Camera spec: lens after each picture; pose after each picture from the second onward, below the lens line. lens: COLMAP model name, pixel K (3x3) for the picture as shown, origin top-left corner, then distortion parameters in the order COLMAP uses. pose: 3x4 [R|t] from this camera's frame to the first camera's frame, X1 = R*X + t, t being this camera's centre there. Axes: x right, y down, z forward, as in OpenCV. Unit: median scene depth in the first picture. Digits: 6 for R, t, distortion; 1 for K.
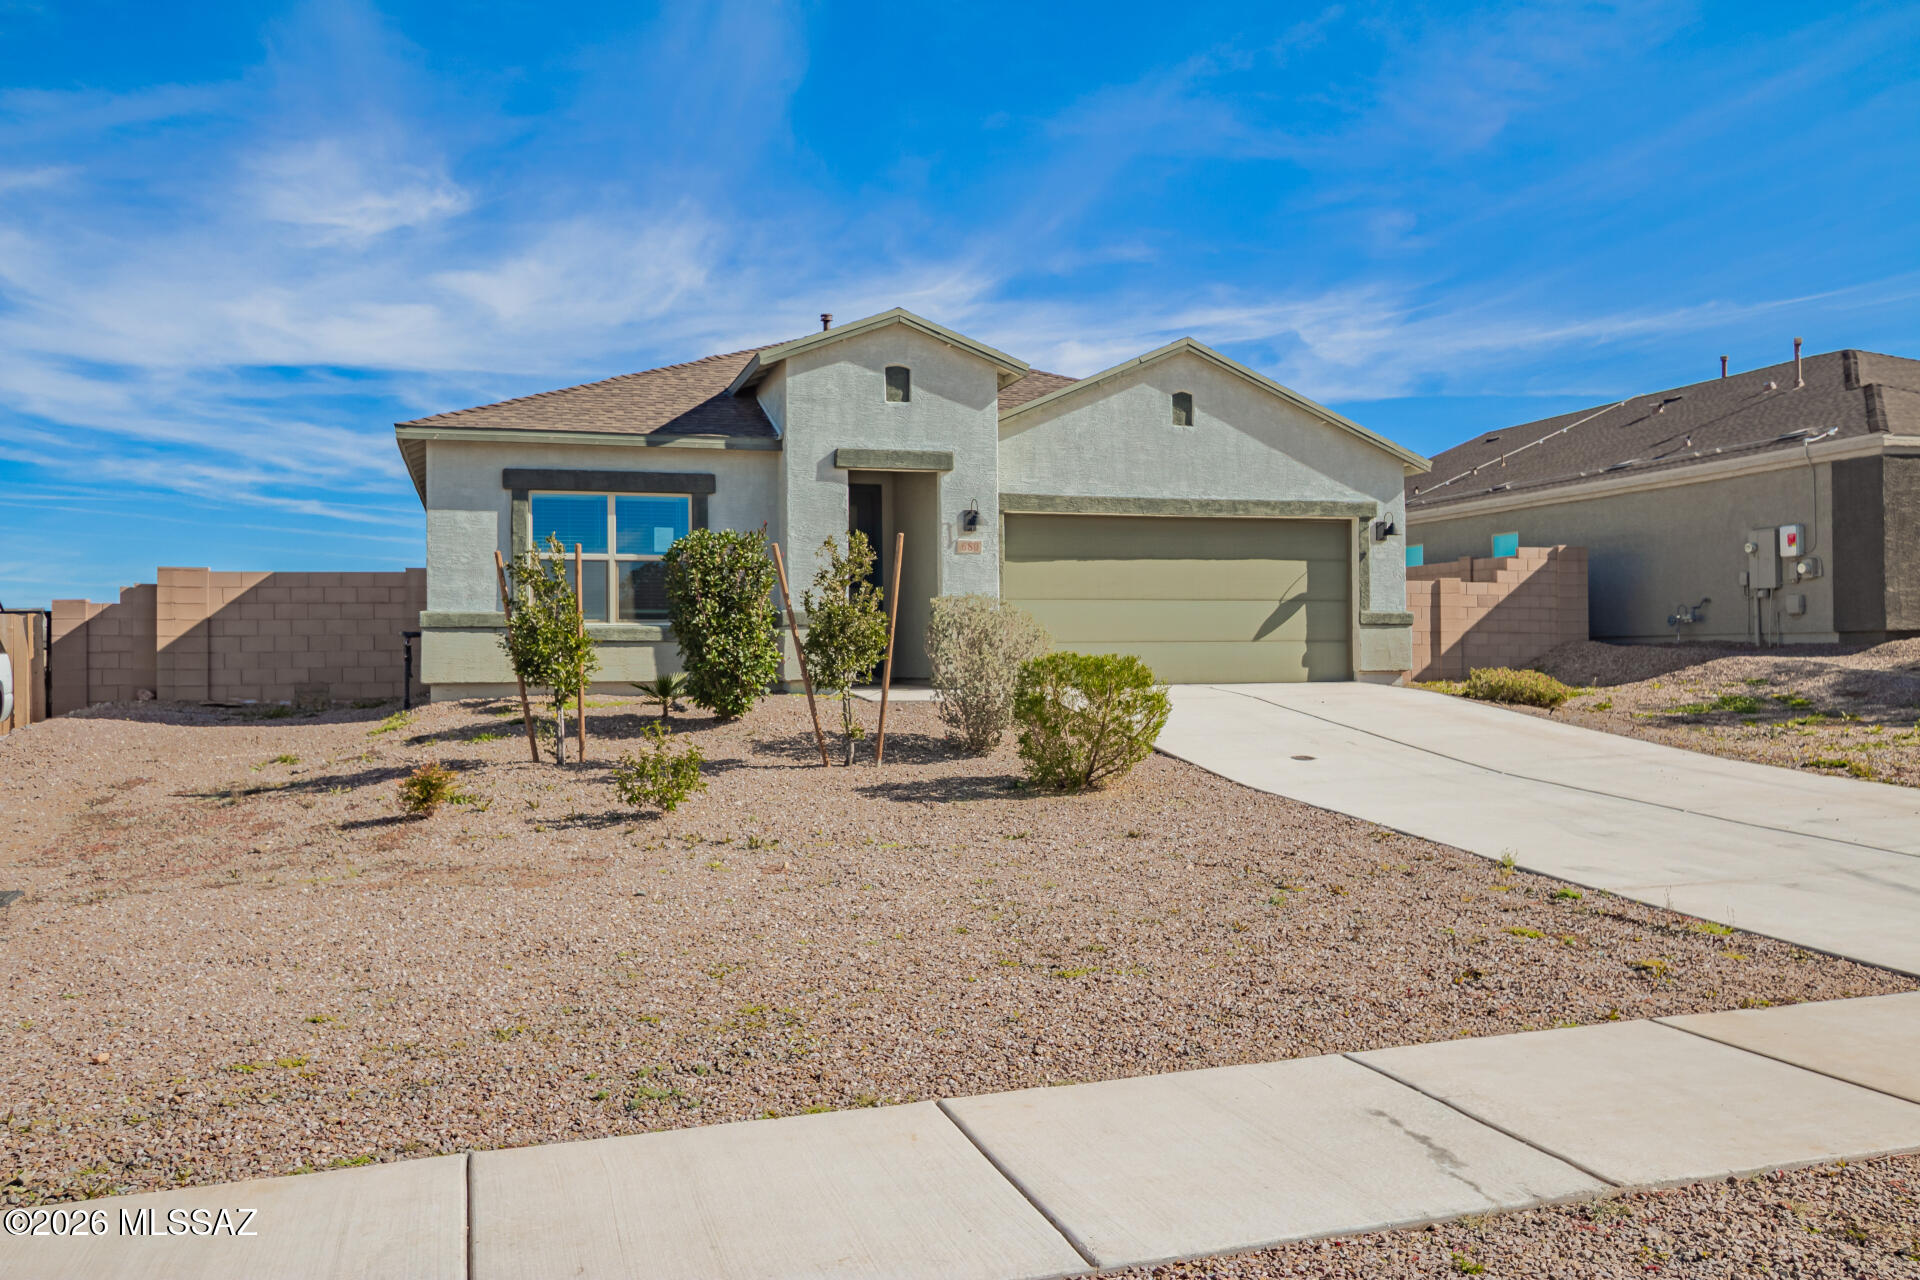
lens RADIAL K [[1604.3, 0, 960.0], [0, 1604.3, 640.0], [0, 0, 1]] dist [-0.004444, 0.000186]
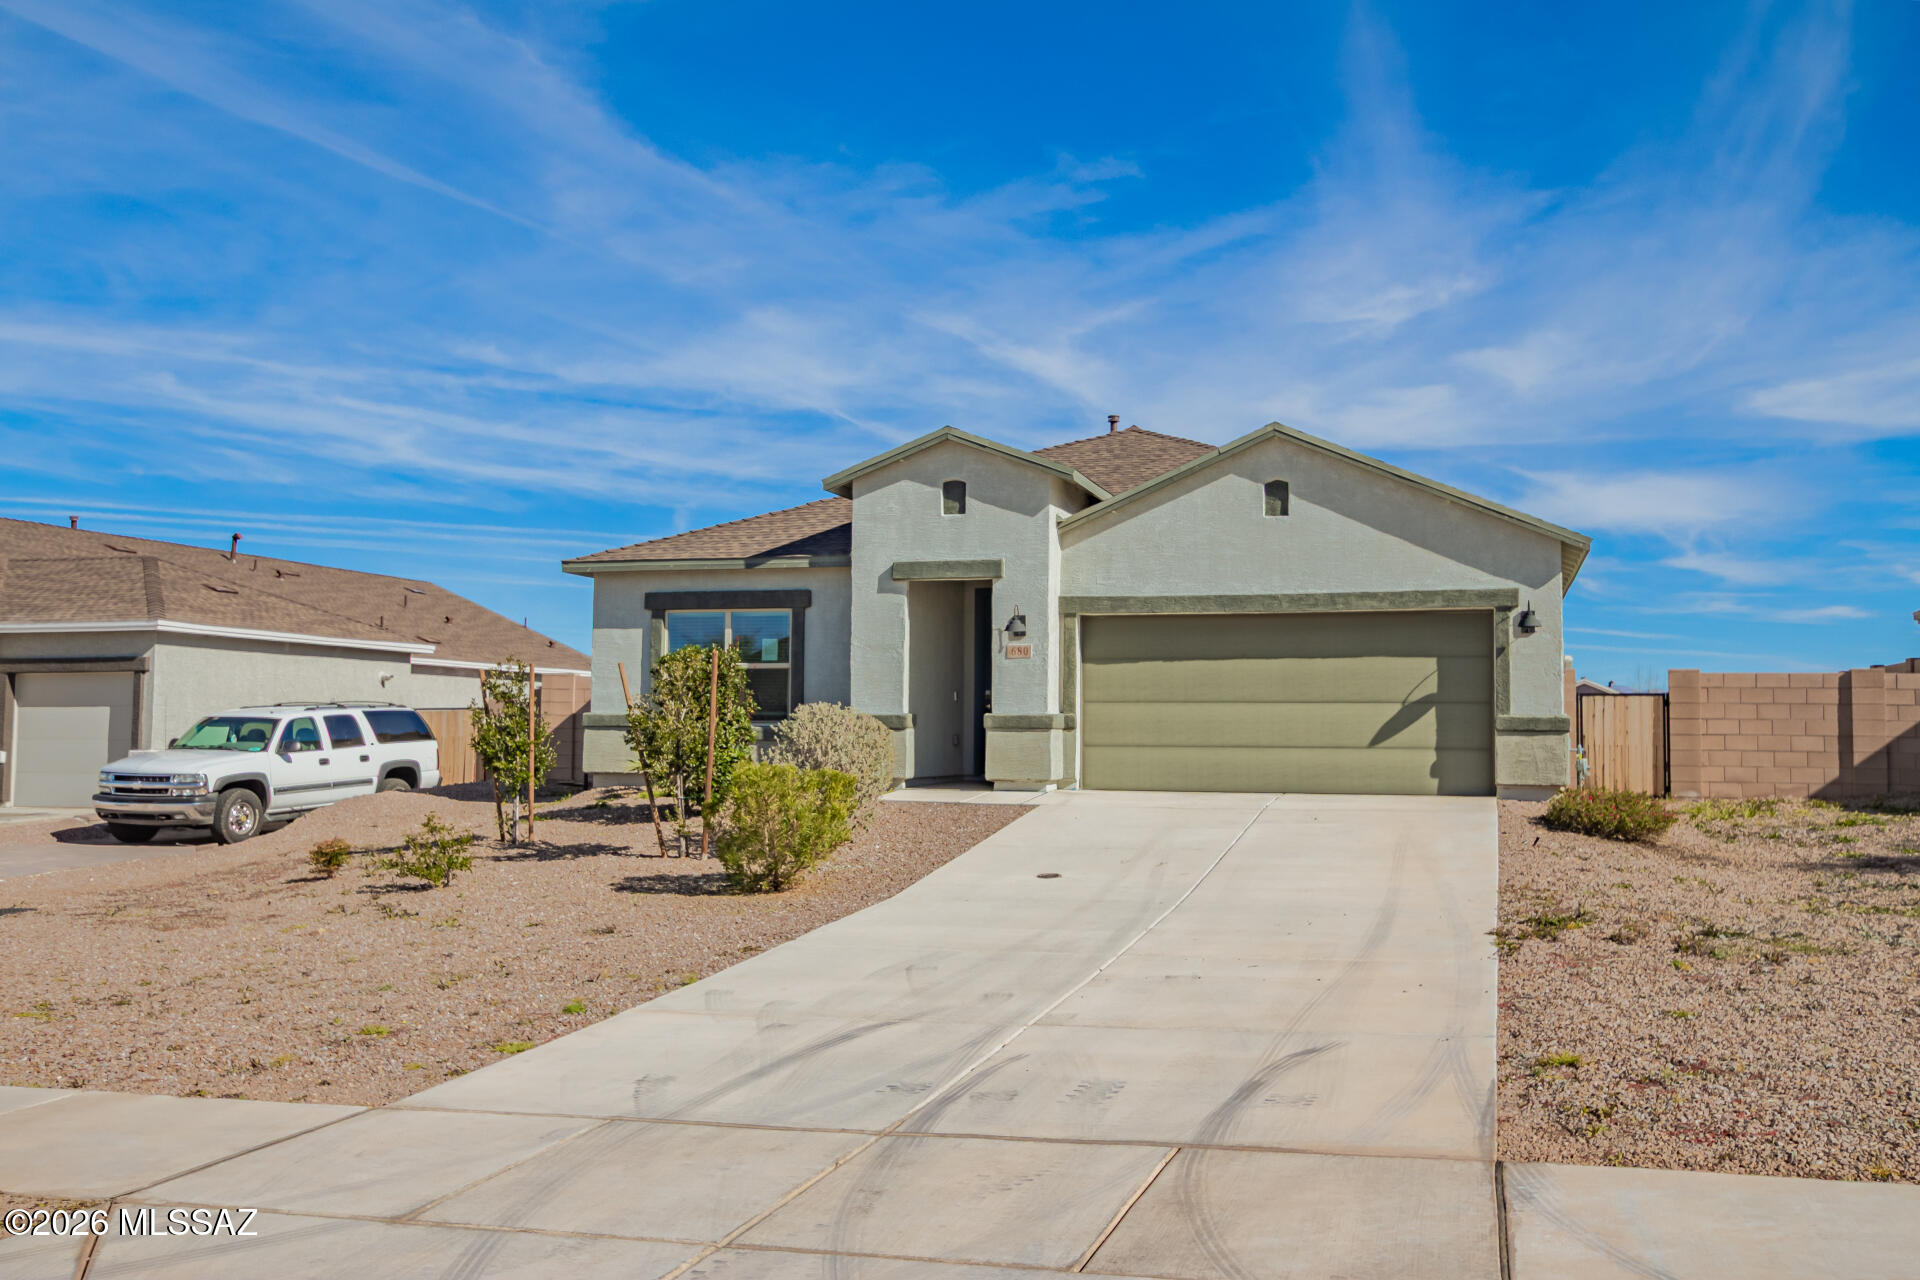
lens RADIAL K [[1632.8, 0, 960.0], [0, 1632.8, 640.0], [0, 0, 1]] dist [-0.001304, 0.055248]
pose [[0.831251, -0.018319, -0.555595, 0.523559], [-0.008109, 0.998951, -0.045069, -0.017249], [0.555838, 0.041969, 0.830230, 0.112763]]
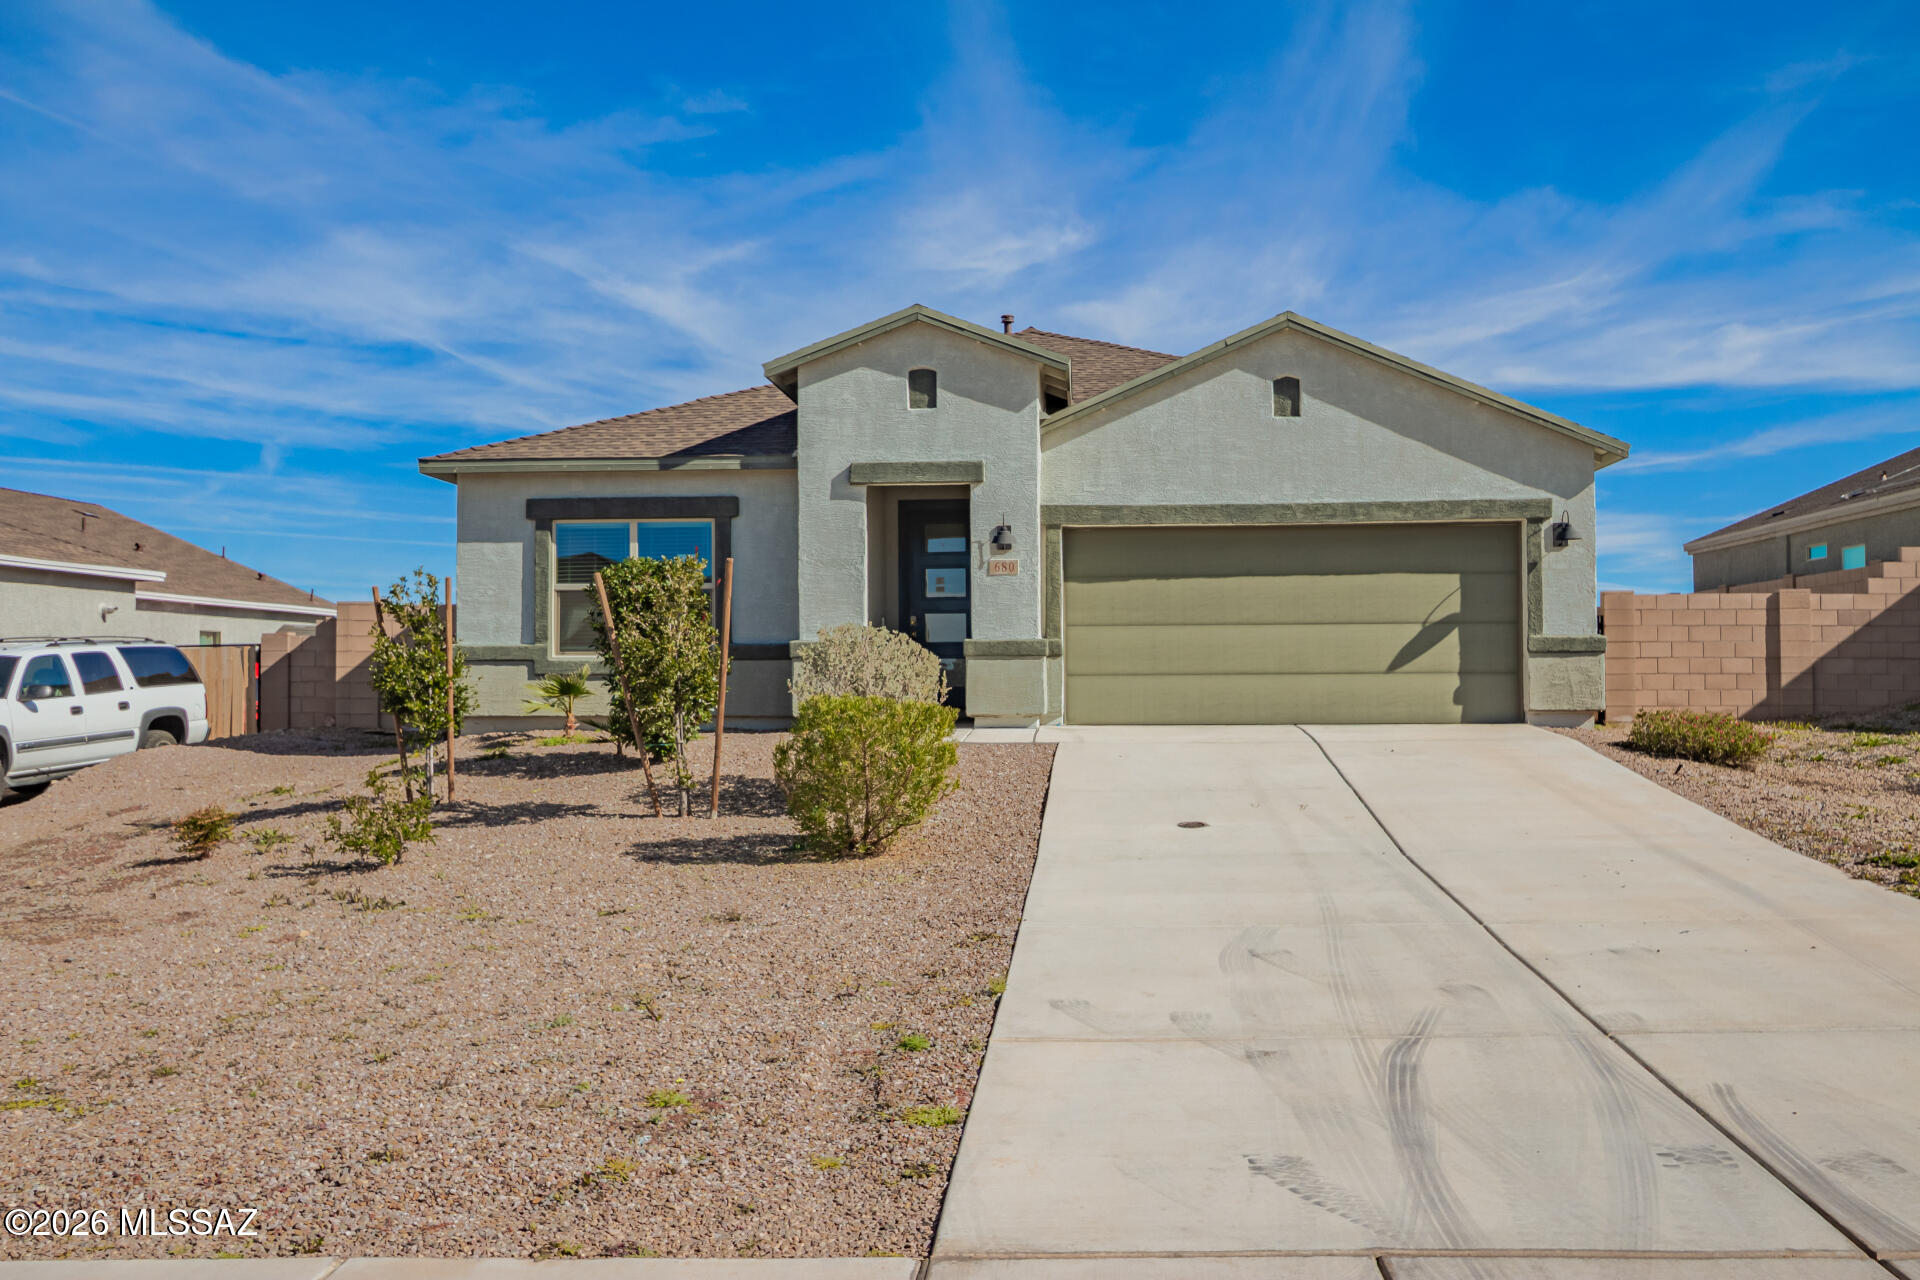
lens RADIAL K [[1632.8, 0, 960.0], [0, 1632.8, 640.0], [0, 0, 1]] dist [-0.001304, 0.055248]
pose [[0.932077, -0.006203, -0.362207, 0.294212], [0.002030, 0.999927, -0.011899, -0.006908], [0.362255, 0.010356, 0.932022, 0.145026]]
